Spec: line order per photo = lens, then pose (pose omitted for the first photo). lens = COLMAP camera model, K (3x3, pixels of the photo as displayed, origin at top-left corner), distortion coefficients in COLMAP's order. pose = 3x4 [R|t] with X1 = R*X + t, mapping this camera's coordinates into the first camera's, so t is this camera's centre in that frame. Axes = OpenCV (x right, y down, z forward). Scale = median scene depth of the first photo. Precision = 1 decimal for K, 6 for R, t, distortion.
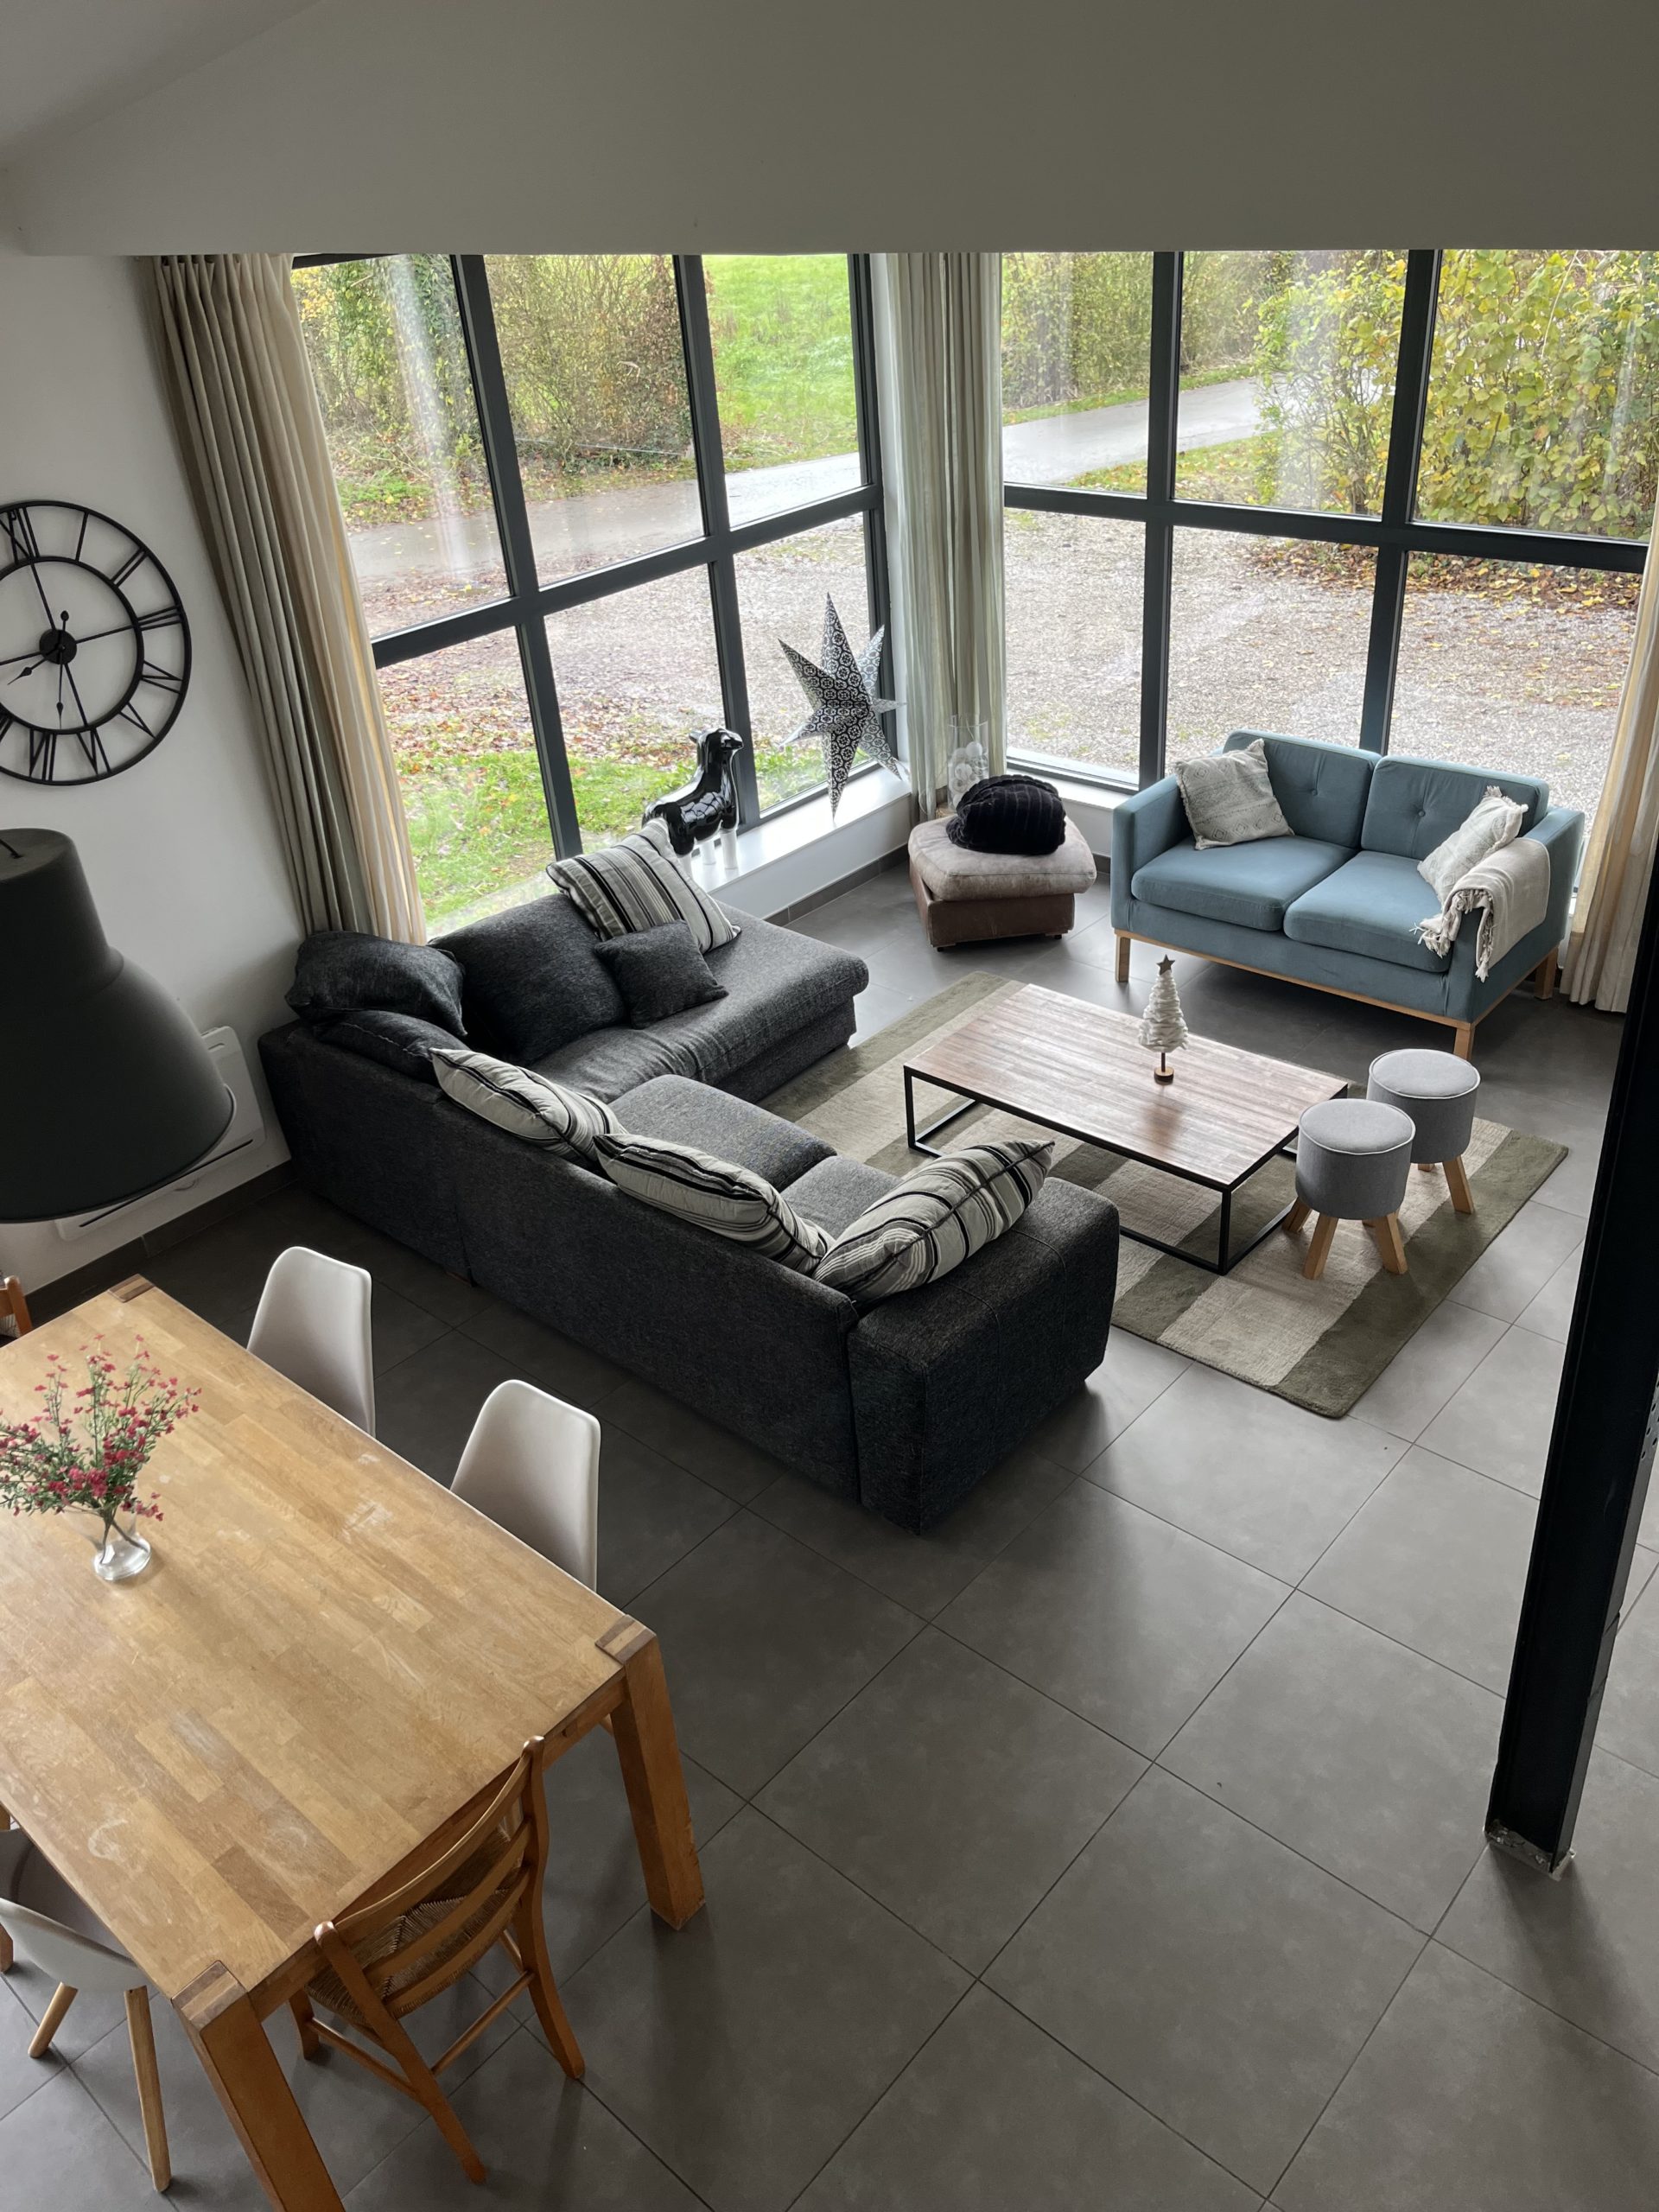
lens RADIAL K [[1687.2, 0, 825.9], [0, 1687.2, 1102.6], [0, 0, 1]] dist [0.016795, 0.001091]
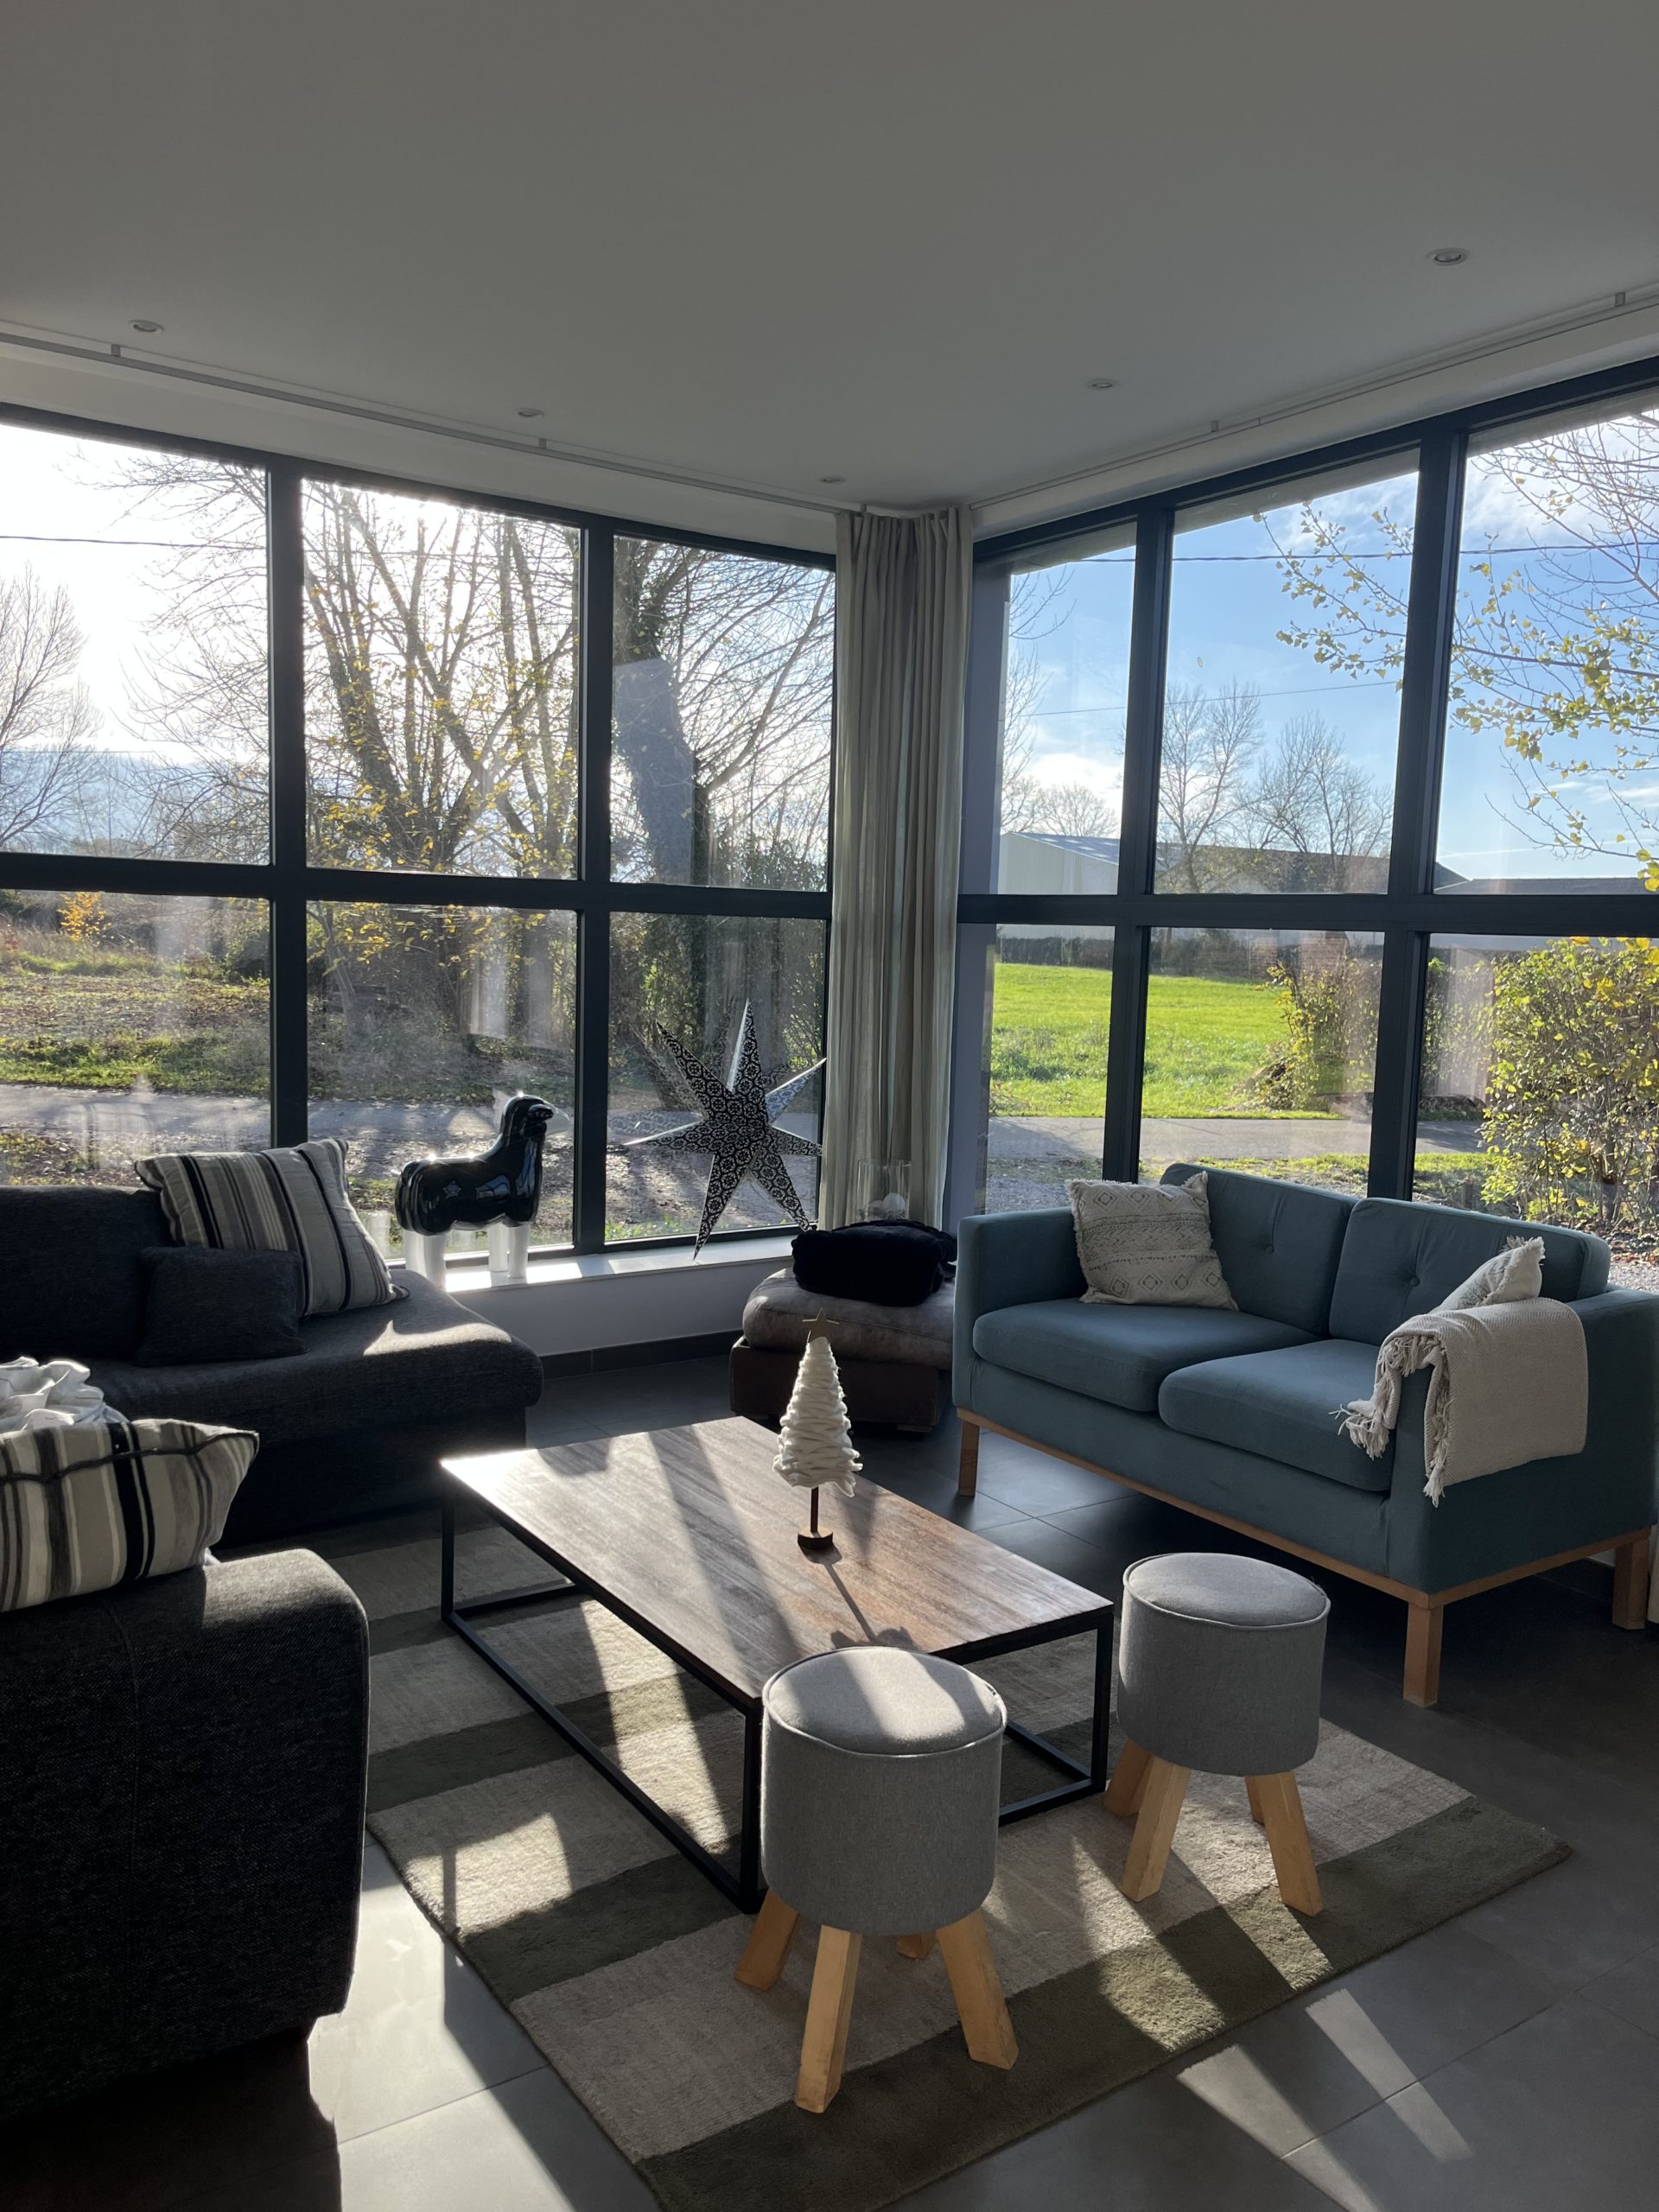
lens RADIAL K [[1687.2, 0, 834.7], [0, 1687.2, 1109.9], [0, 0, 1]] dist [0.016795, 0.001091]
pose [[0.966987, 0.128170, -0.220245, 0.282184], [-0.208083, 0.896068, -0.392128, 0.067772], [0.147095, 0.425011, 0.893156, 0.385041]]
